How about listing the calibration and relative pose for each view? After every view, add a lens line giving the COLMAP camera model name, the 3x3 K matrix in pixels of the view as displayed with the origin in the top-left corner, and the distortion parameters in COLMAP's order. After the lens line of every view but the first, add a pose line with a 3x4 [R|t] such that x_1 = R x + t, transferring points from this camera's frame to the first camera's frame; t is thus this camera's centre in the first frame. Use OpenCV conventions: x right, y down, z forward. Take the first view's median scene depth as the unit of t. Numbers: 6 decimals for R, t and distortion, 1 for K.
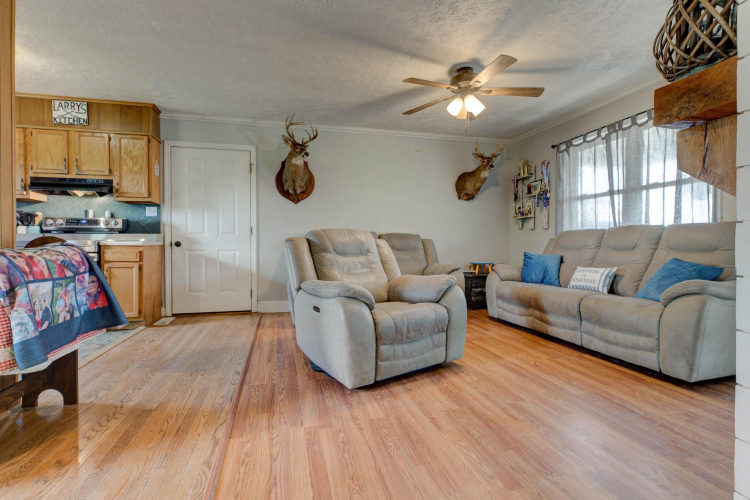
lens RADIAL K [[356.9, 0, 375.8], [0, 356.9, 251.2], [0, 0, 1]] dist [-0.000082, 0.000938]
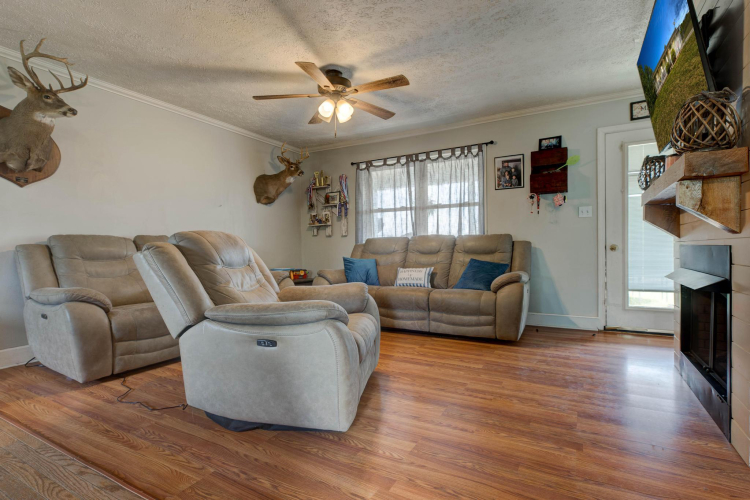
lens RADIAL K [[356.9, 0, 345.2], [0, 356.9, 255.4], [0, 0, 1]] dist [-0.000082, 0.000938]
pose [[0.699623, -0.020095, 0.714230, -0.394668], [0.023656, 0.999708, 0.004955, -0.009234], [-0.714121, 0.013429, 0.699894, 0.266704]]
